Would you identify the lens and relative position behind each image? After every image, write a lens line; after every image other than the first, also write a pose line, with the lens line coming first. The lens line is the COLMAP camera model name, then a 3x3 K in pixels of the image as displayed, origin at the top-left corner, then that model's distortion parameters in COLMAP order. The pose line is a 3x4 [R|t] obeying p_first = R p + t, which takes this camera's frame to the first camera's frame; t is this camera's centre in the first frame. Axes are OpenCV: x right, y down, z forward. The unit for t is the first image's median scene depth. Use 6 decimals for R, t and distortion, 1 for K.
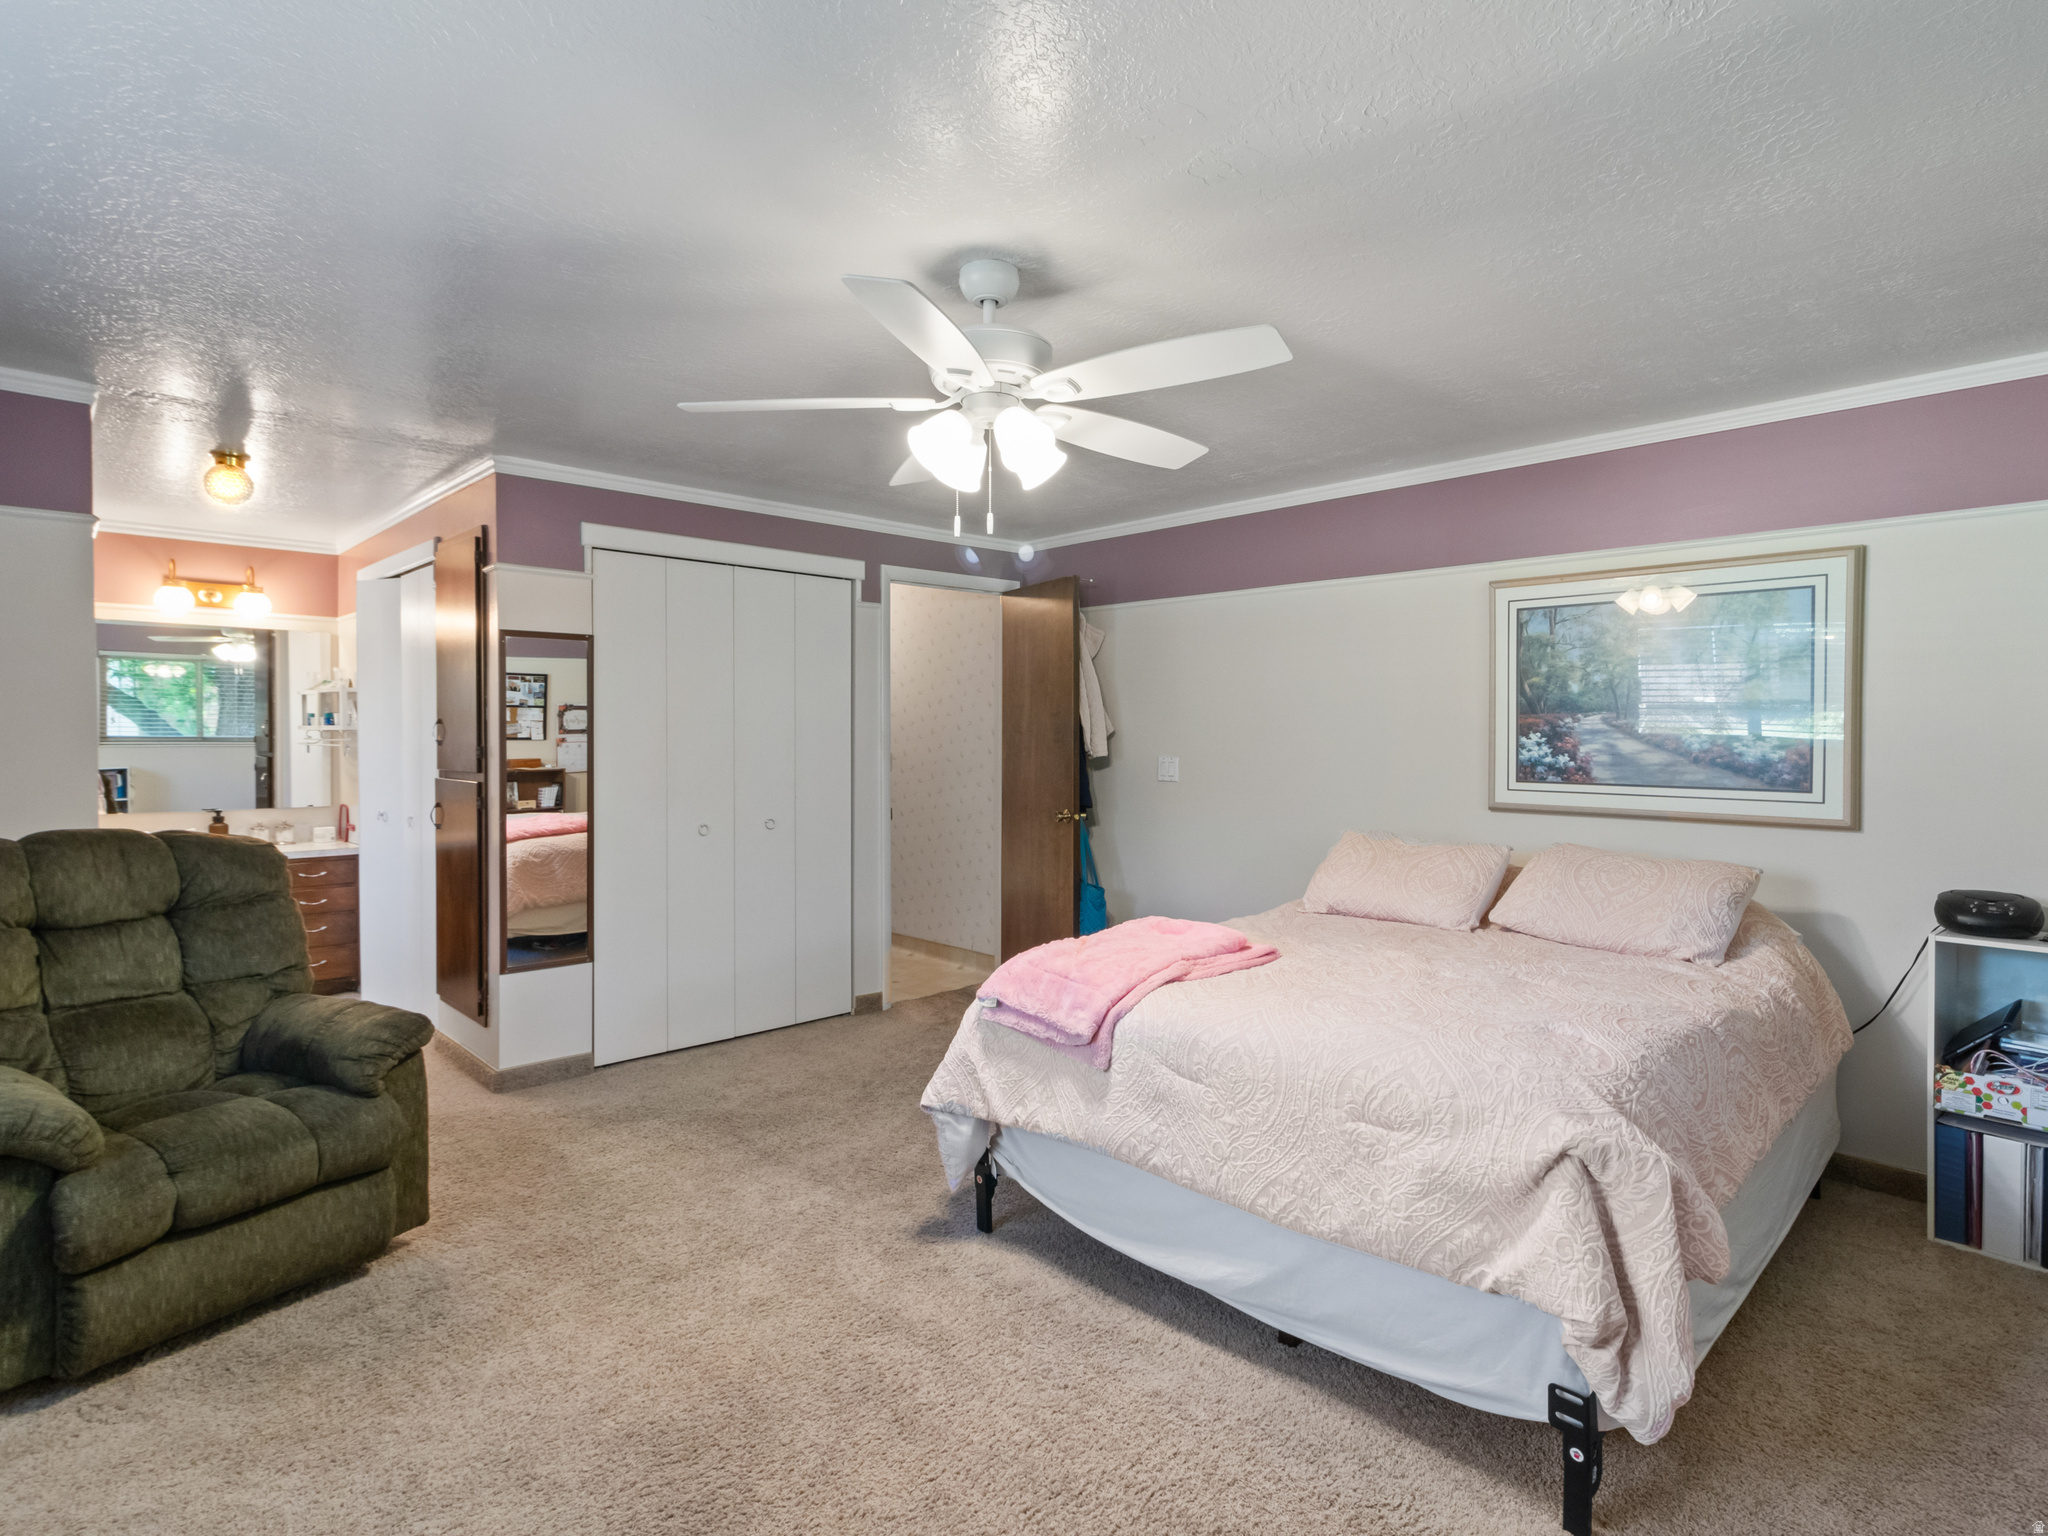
lens RADIAL K [[1094.1, 0, 1031.9], [0, 1094.1, 764.3], [0, 0, 1]] dist [0.007382, -0.000414]
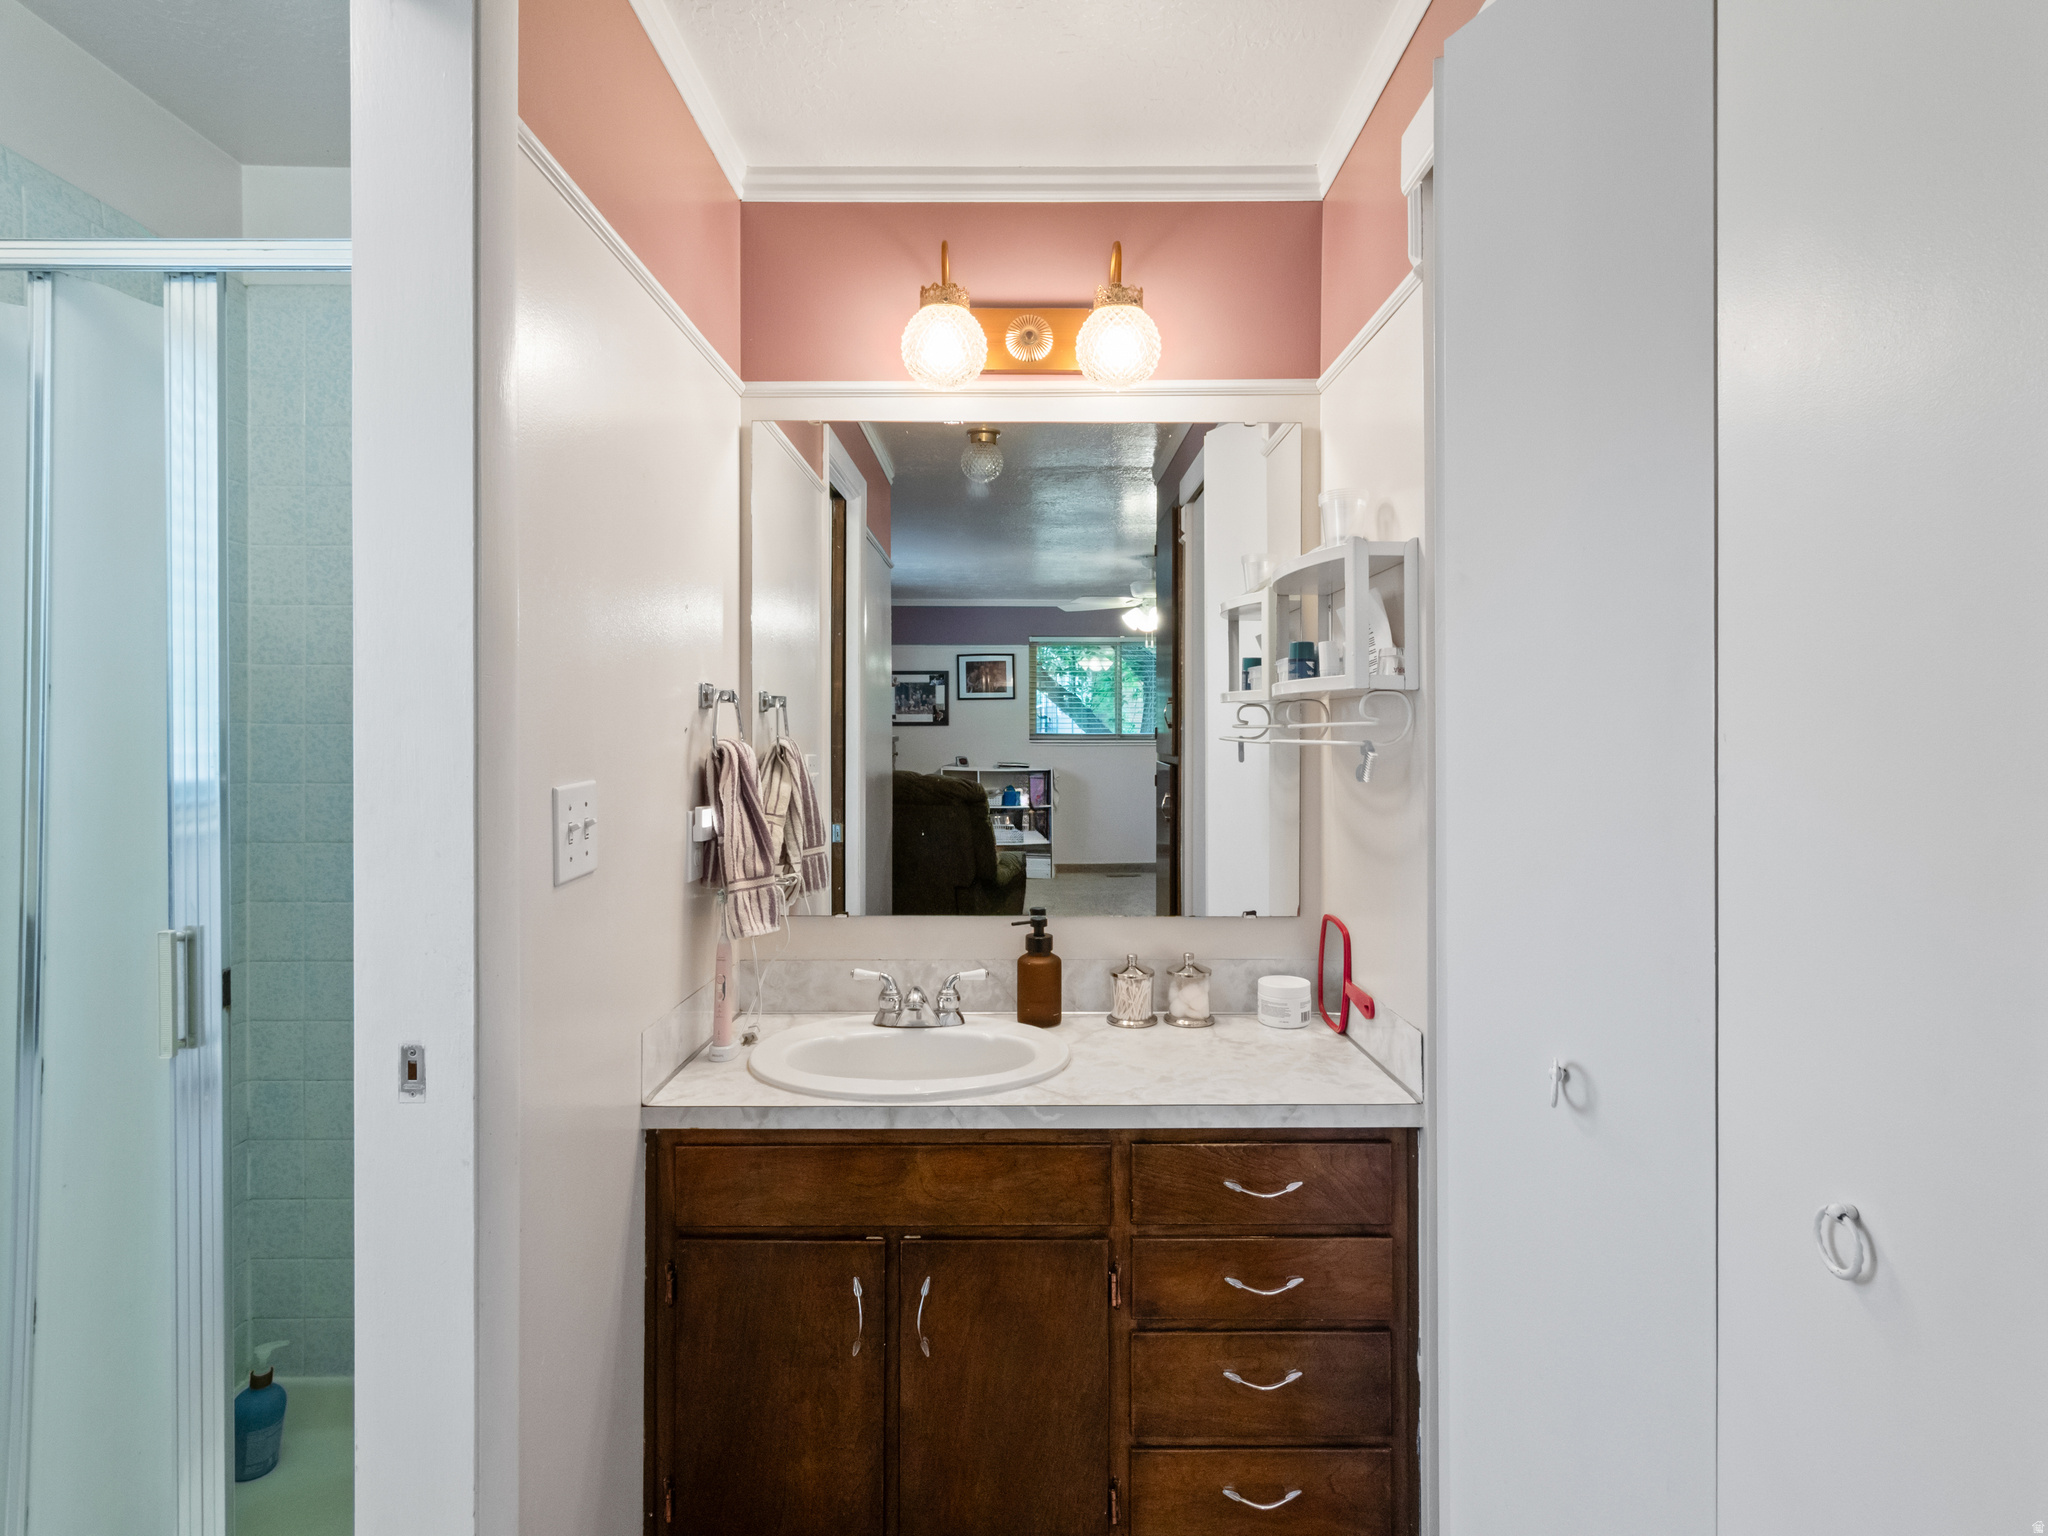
lens RADIAL K [[1094.1, 0, 1027.5], [0, 1094.1, 756.8], [0, 0, 1]] dist [0.007382, -0.000414]
pose [[0.726130, 0.005547, -0.687535, -0.463178], [-0.009137, 0.999957, -0.001582, -0.011066], [0.687496, 0.007431, 0.726150, 0.688529]]
